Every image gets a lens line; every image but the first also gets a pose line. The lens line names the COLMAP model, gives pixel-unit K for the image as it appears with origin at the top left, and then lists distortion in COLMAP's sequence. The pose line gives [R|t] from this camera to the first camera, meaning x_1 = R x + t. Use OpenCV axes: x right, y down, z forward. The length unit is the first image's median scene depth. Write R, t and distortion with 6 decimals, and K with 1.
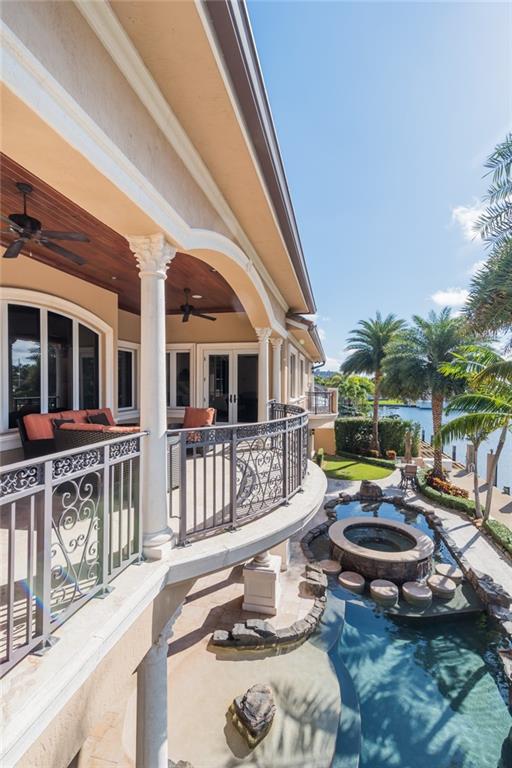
lens RADIAL K [[346.0, 0, 256.1], [0, 346.0, 390.6], [0, 0, 1]] dist [0.000409, 0.000118]
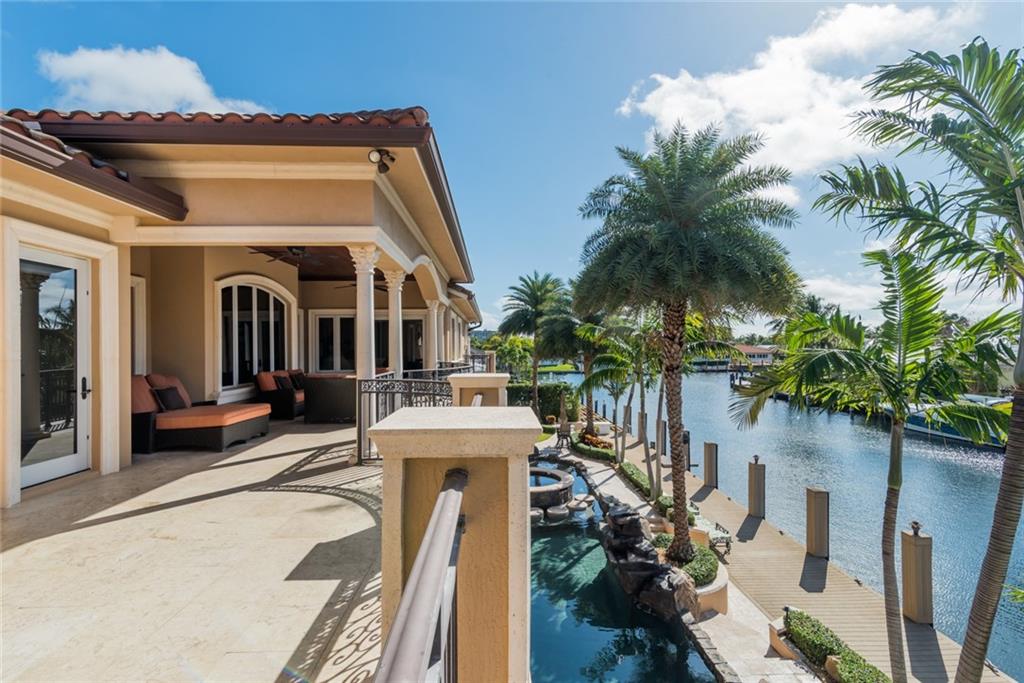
lens RADIAL K [[461.4, 0, 510.6], [0, 461.4, 347.6], [0, 0, 1]] dist [0.000409, 0.000118]
pose [[0.966178, -0.012555, 0.257570, -0.080807], [0.017339, 0.999717, -0.016311, 0.009936], [-0.257293, 0.020225, 0.966122, -0.382624]]
